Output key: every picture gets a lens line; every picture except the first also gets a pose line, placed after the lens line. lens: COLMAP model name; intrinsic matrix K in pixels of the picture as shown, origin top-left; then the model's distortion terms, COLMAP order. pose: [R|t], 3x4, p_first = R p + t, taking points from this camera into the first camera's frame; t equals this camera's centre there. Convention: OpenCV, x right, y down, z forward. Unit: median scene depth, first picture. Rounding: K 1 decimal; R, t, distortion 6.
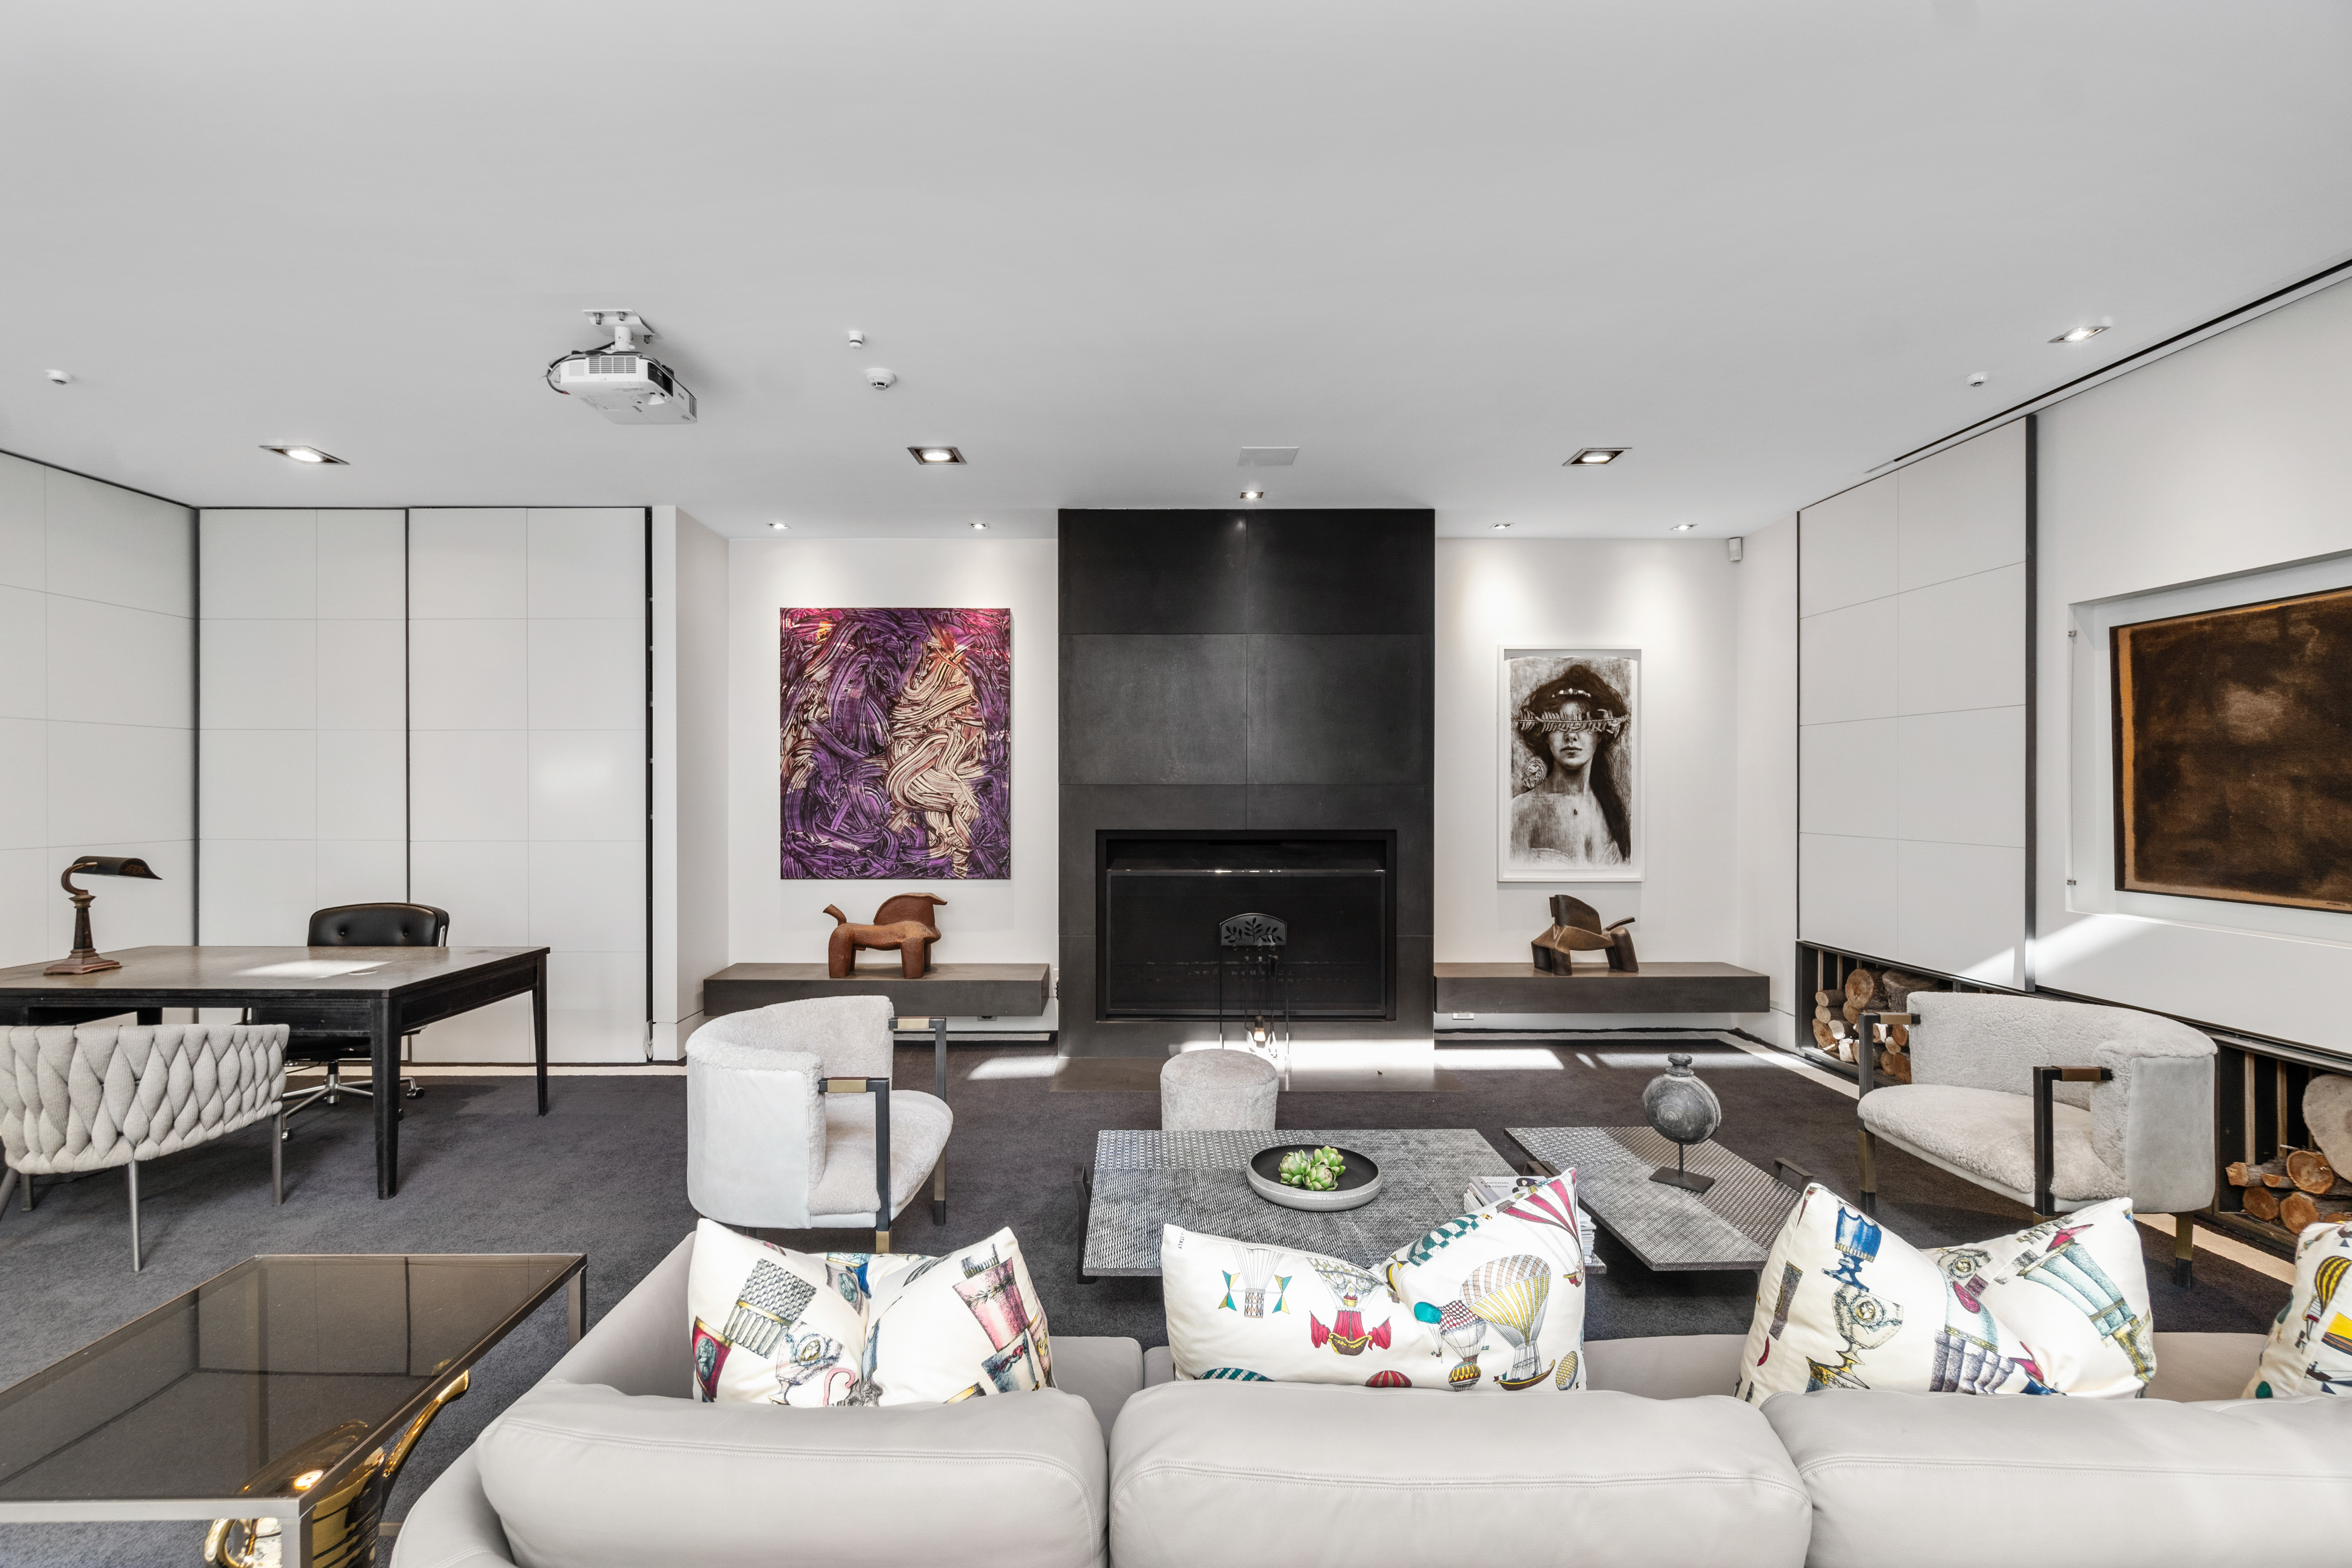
lens RADIAL K [[1031.2, 0, 1131.7], [0, 1031.2, 797.7], [0, 0, 1]] dist [-0.000025, 0.000069]
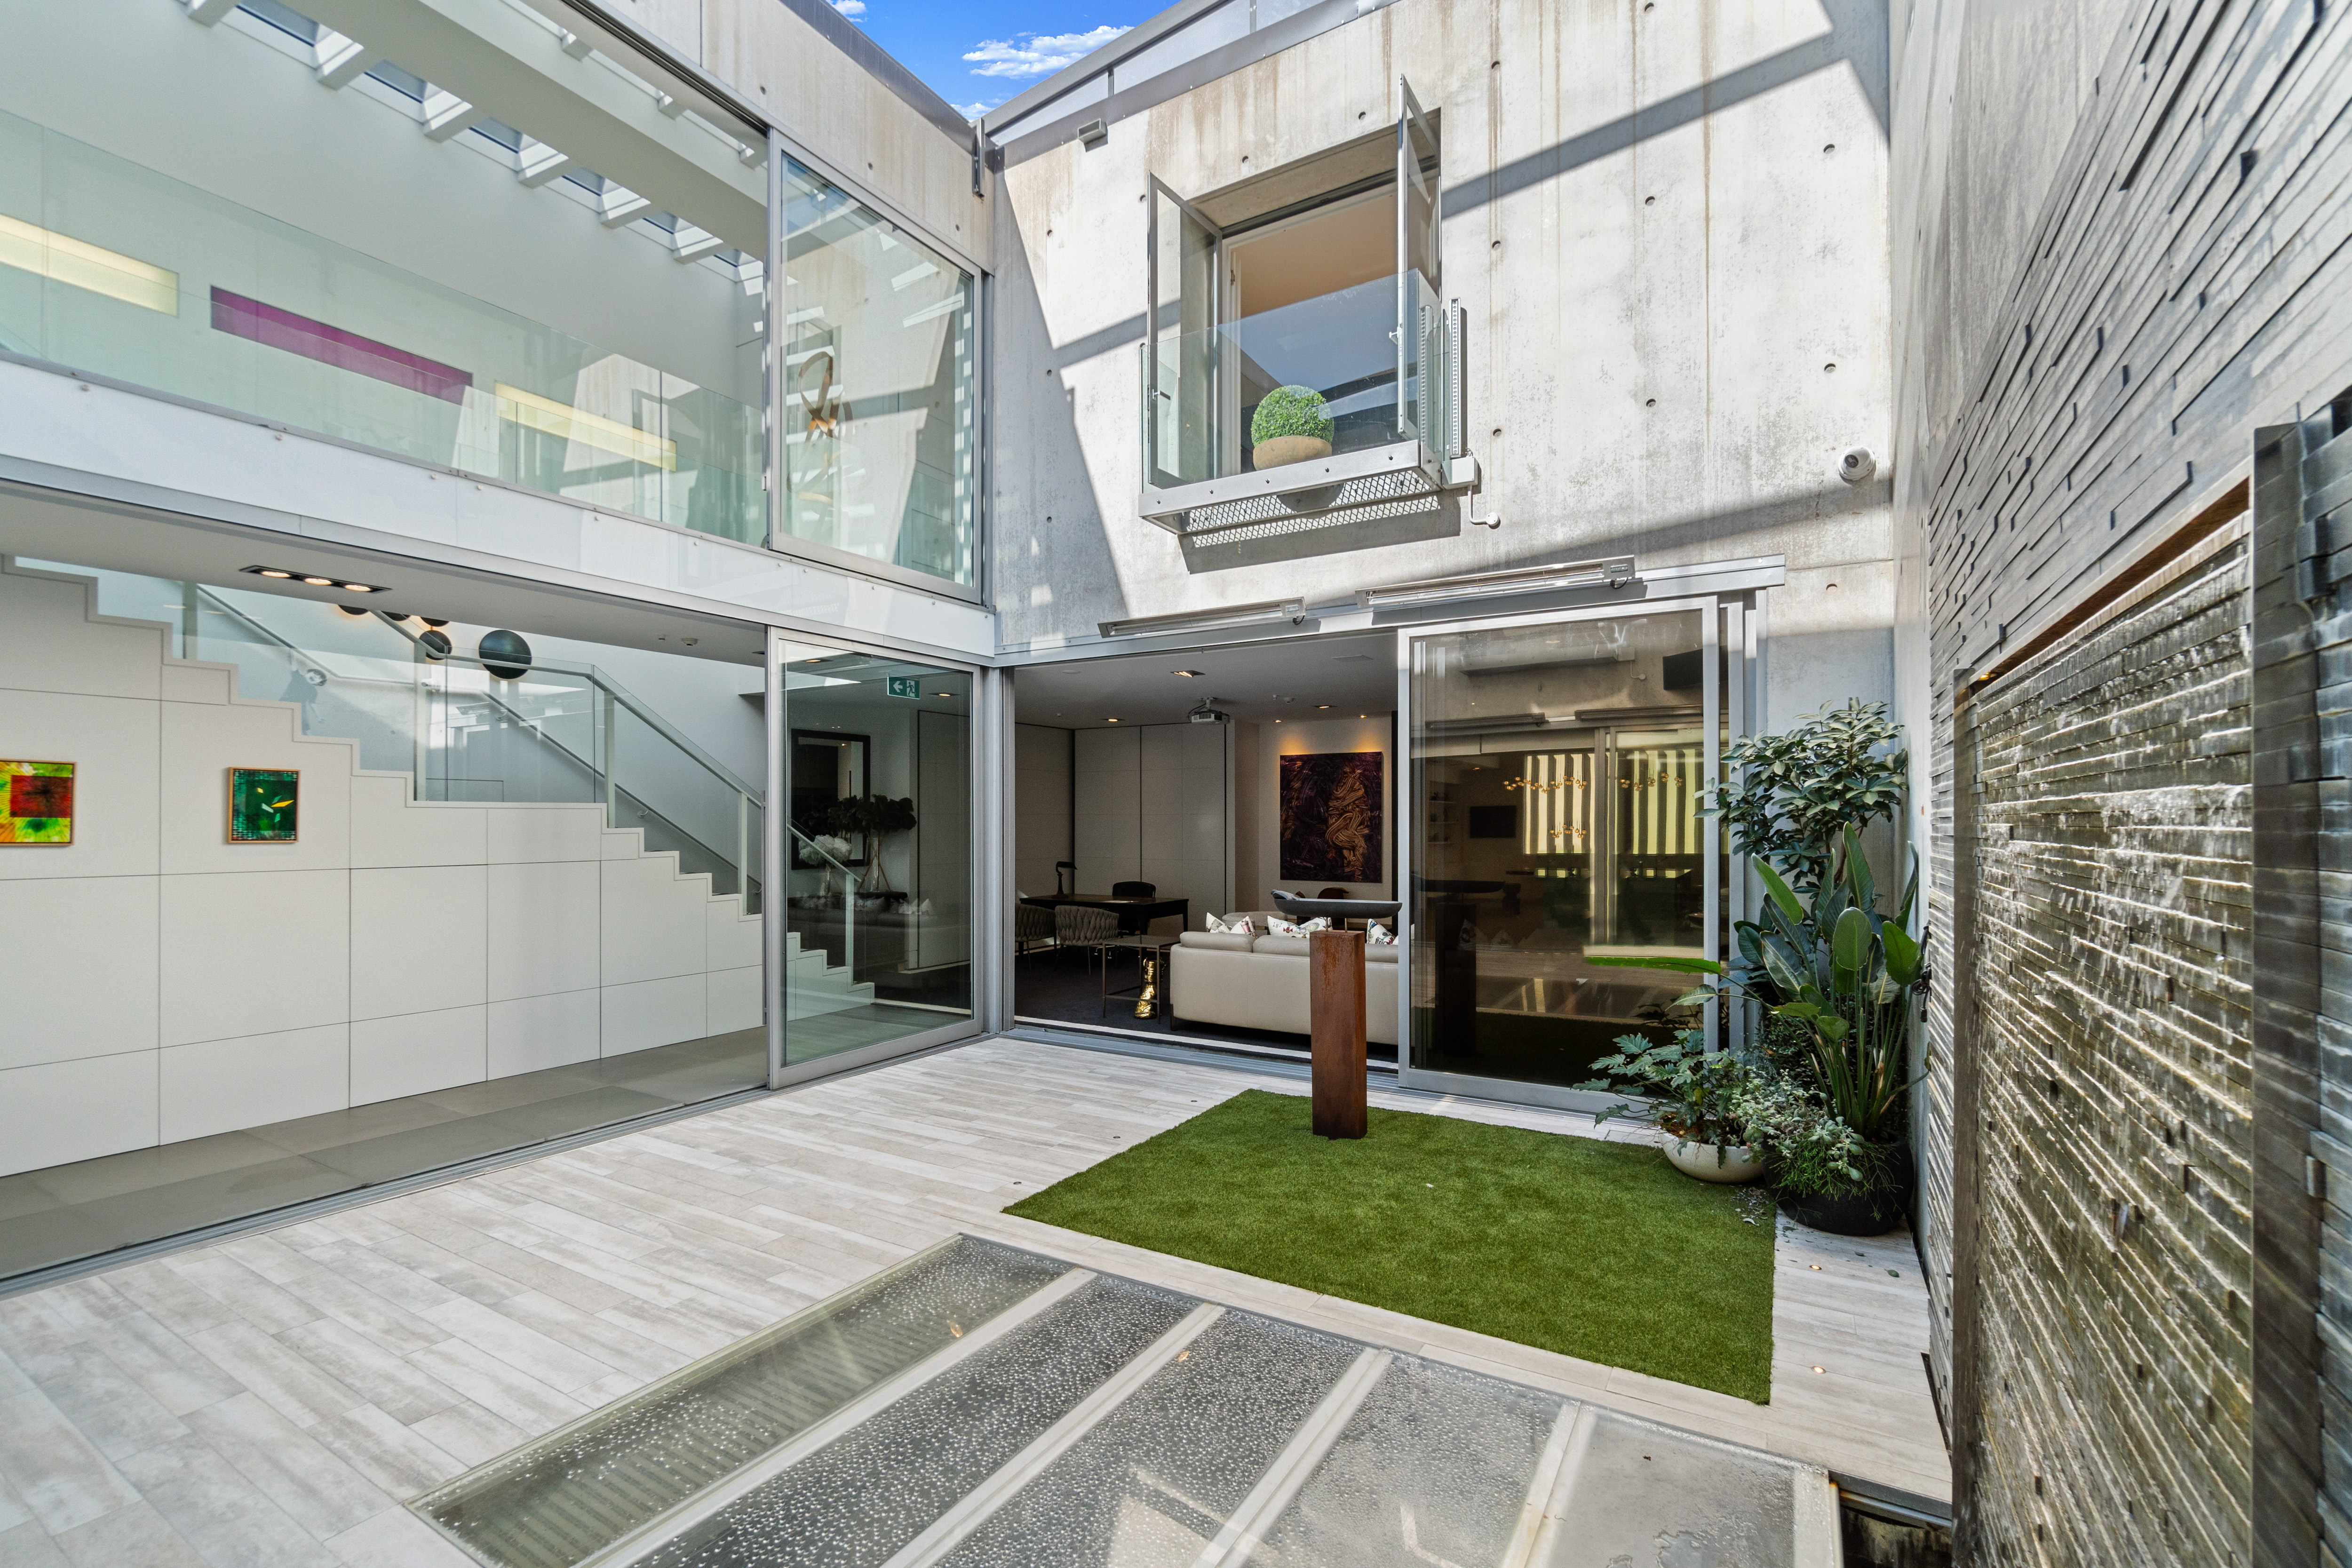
lens RADIAL K [[1017.5, 0, 1150.7], [0, 1017.5, 827.8], [0, 0, 1]] dist [0.002338, 0.000213]
pose [[0.853494, 0.003186, -0.521093, 0.553840], [-0.001375, 0.999992, 0.003862, -0.038304], [0.521101, -0.002580, 0.853491, -0.991702]]
